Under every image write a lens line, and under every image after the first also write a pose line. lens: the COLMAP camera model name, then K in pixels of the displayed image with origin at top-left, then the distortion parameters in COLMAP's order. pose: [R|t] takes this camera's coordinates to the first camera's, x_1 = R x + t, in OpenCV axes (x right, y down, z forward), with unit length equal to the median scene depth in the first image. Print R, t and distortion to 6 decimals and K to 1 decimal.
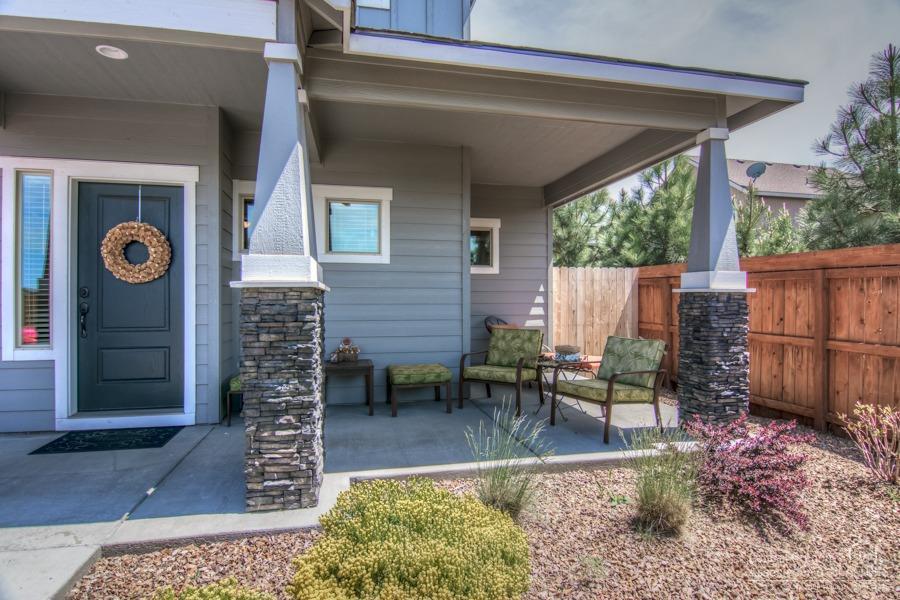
lens RADIAL K [[478.1, 0, 454.6], [0, 478.1, 299.4], [0, 0, 1]] dist [-0.012399, -0.000758]
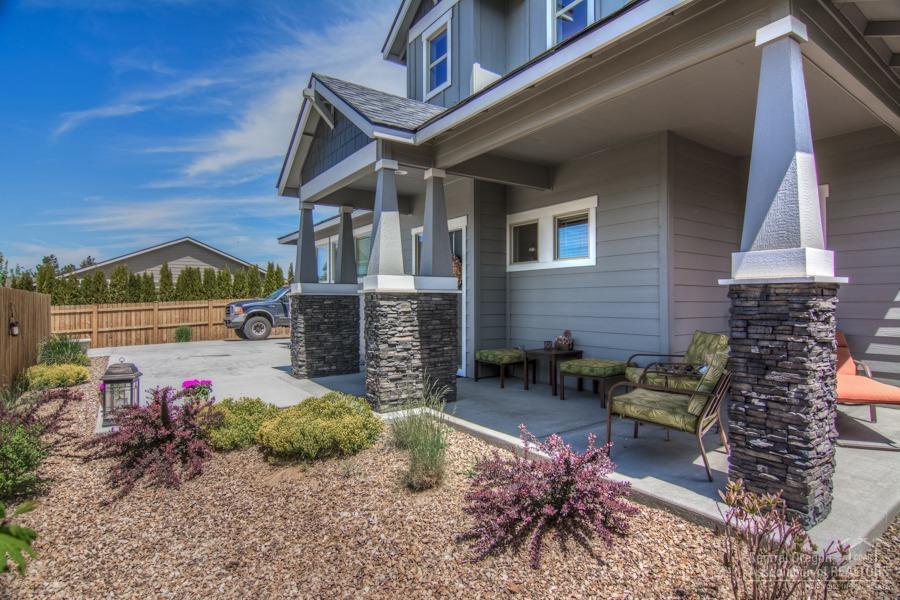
lens RADIAL K [[478.1, 0, 454.0], [0, 478.1, 300.7], [0, 0, 1]] dist [-0.012399, -0.000758]
pose [[0.376487, -0.001727, -0.926420, 0.992760], [0.005135, 0.999987, 0.000222, 0.005550], [0.926408, -0.004841, 0.376491, 0.384772]]
